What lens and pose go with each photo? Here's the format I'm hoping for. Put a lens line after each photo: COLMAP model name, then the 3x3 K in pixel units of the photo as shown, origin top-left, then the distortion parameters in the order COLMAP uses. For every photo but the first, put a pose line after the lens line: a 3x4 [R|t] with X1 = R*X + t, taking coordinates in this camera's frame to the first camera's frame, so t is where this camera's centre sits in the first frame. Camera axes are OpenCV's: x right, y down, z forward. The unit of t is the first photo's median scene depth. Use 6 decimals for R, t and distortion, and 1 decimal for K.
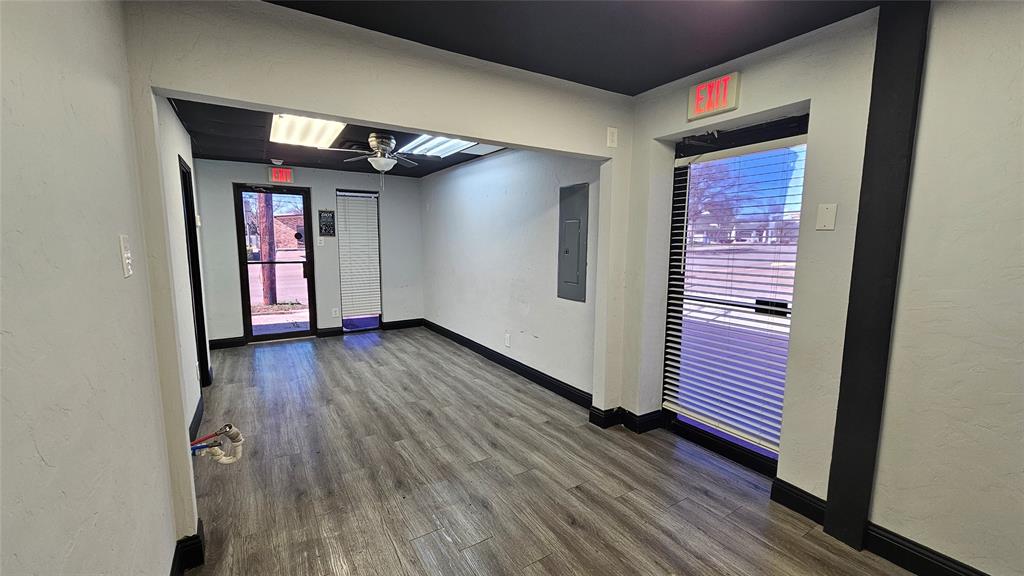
lens RADIAL K [[415.0, 0, 510.8], [0, 415.0, 290.8], [0, 0, 1]] dist [0.001640, 0.000473]
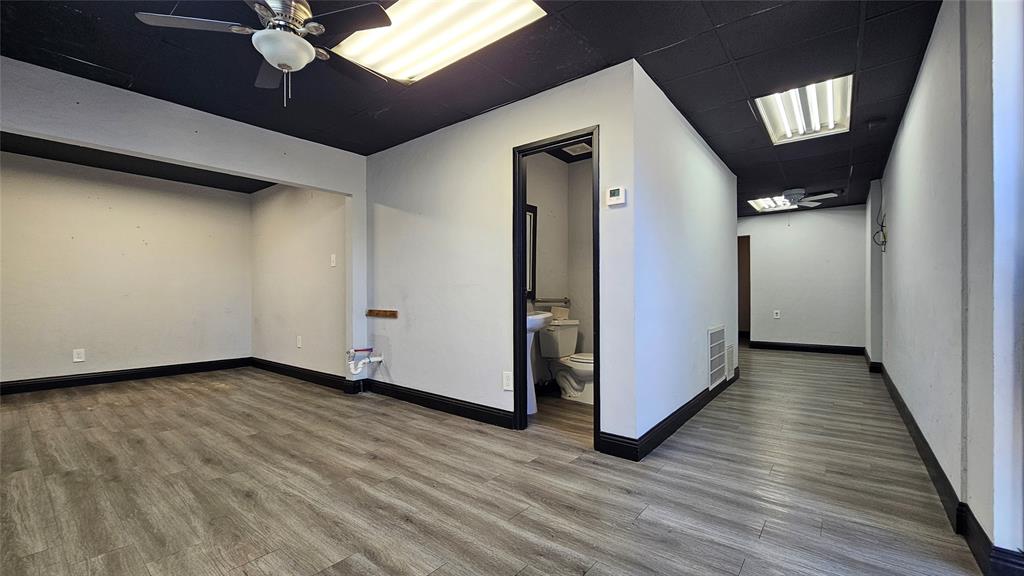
lens RADIAL K [[415.0, 0, 512.7], [0, 415.0, 292.2], [0, 0, 1]] dist [0.001640, 0.000473]
pose [[-0.941789, -0.000035, -0.336203, -0.432944], [-0.038881, 0.993301, 0.108814, -0.095584], [0.333948, 0.115552, -0.935482, 1.740036]]
